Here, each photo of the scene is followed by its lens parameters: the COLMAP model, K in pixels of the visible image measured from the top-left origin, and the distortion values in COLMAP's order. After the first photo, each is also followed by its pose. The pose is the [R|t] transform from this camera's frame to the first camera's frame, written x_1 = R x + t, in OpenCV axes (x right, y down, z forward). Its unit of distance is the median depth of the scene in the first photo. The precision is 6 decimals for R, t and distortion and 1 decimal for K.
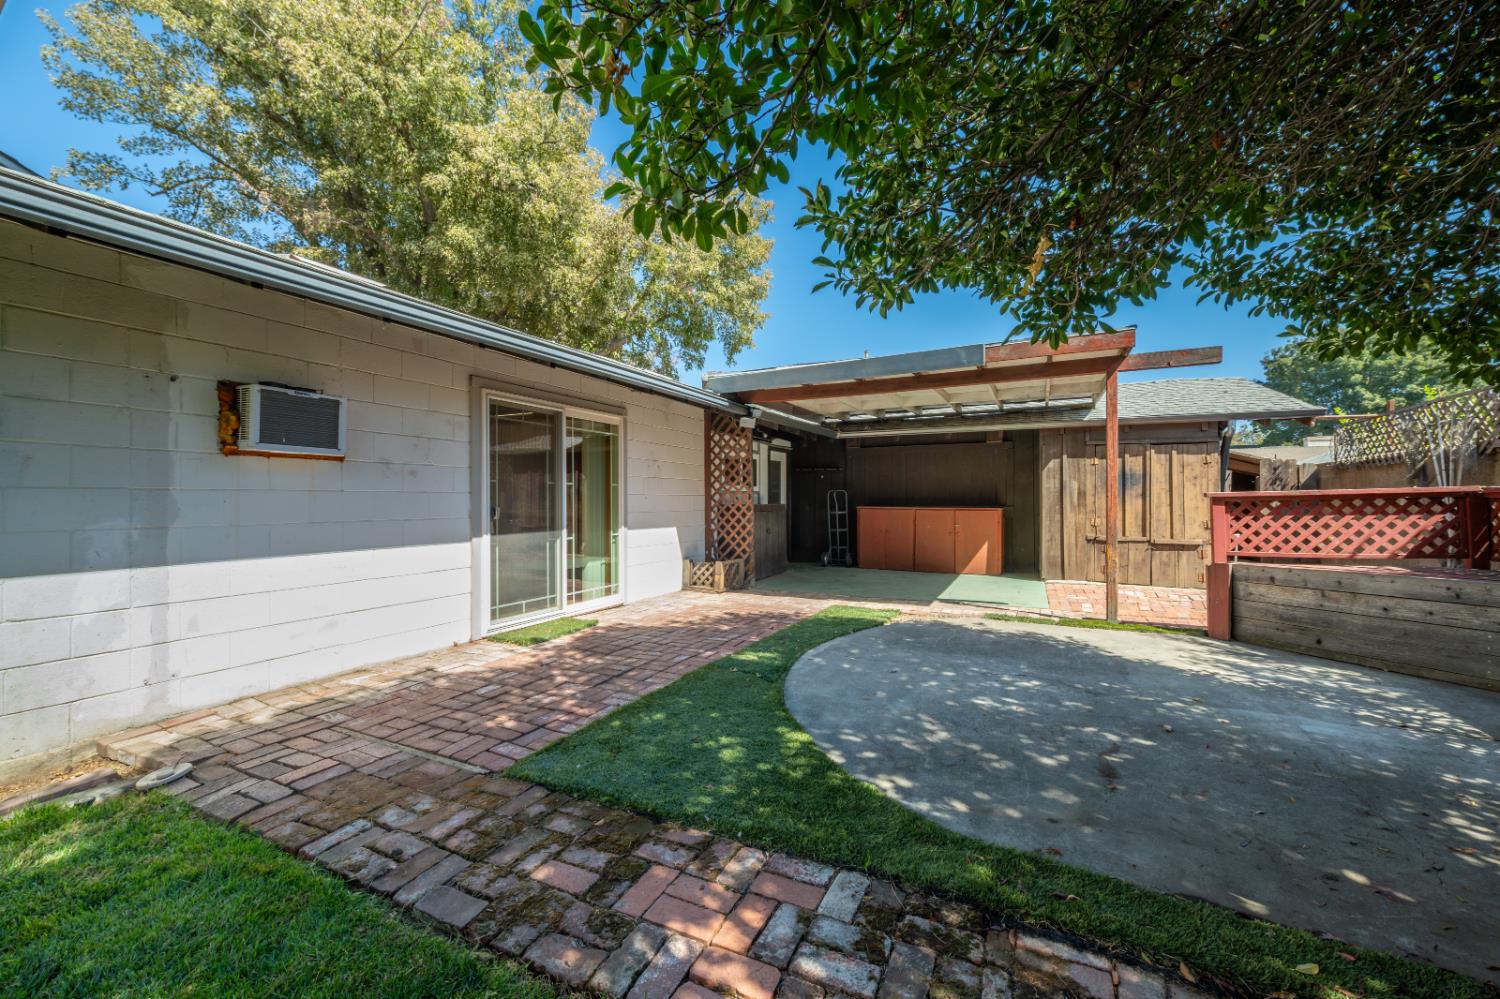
lens RADIAL K [[608.4, 0, 747.7], [0, 608.4, 497.6], [0, 0, 1]] dist [-0.001046, -0.000222]
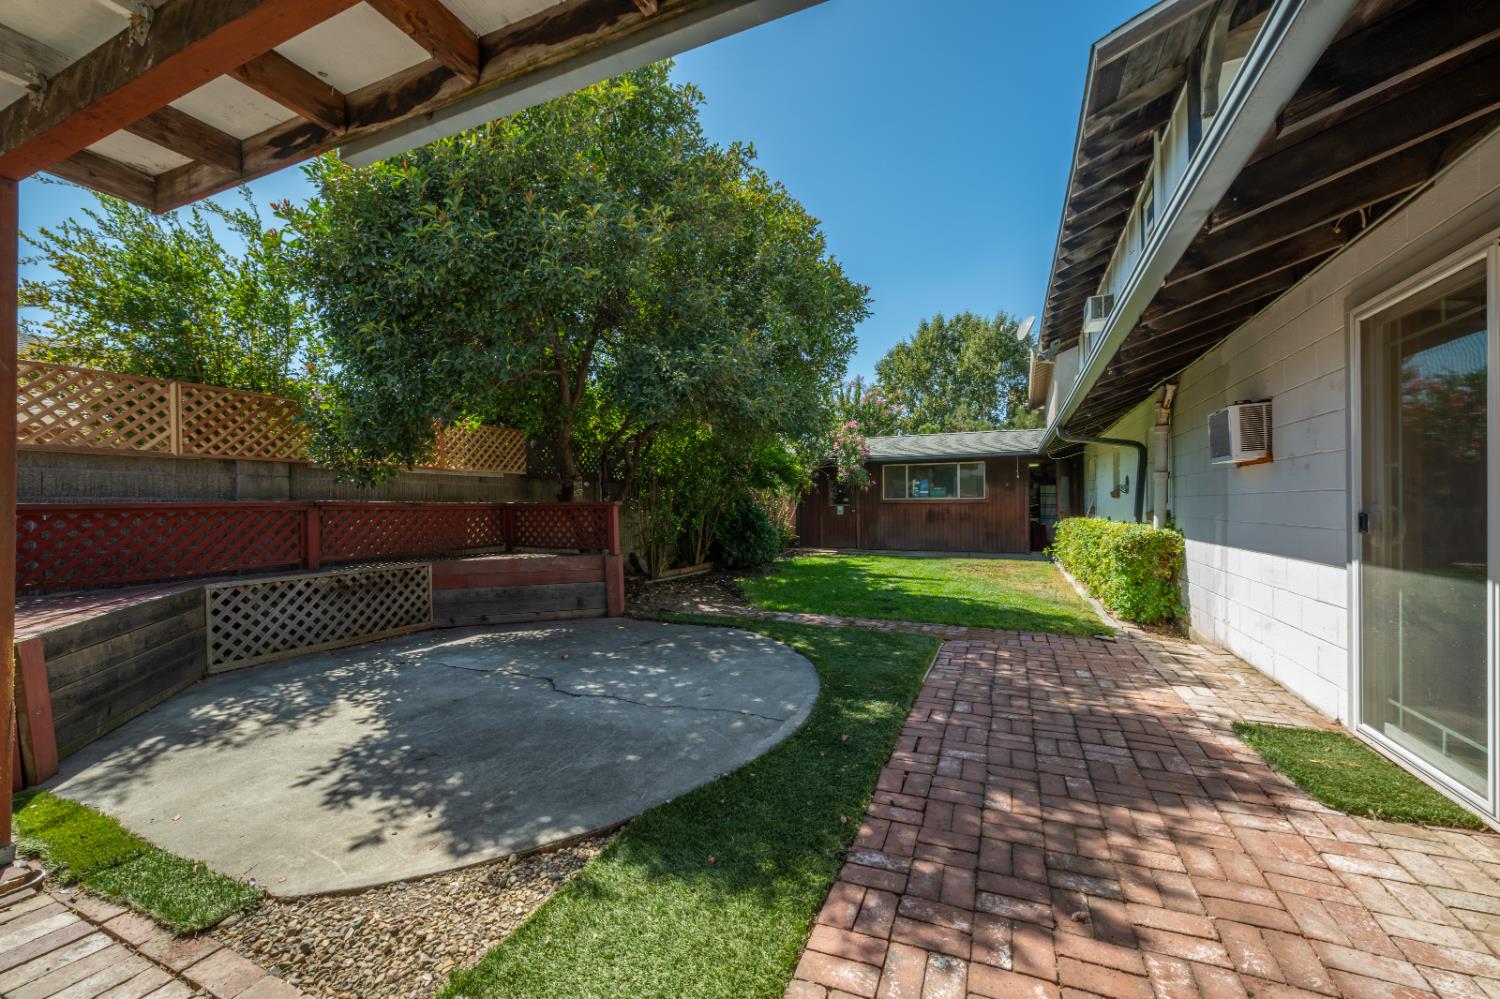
lens RADIAL K [[608.4, 0, 745.7], [0, 608.4, 505.2], [0, 0, 1]] dist [-0.001046, -0.000222]
pose [[-0.998731, 0.013298, -0.048578, 0.285999], [0.013685, 0.999877, -0.007657, 0.006861], [0.048470, -0.008312, -0.998790, 2.467717]]
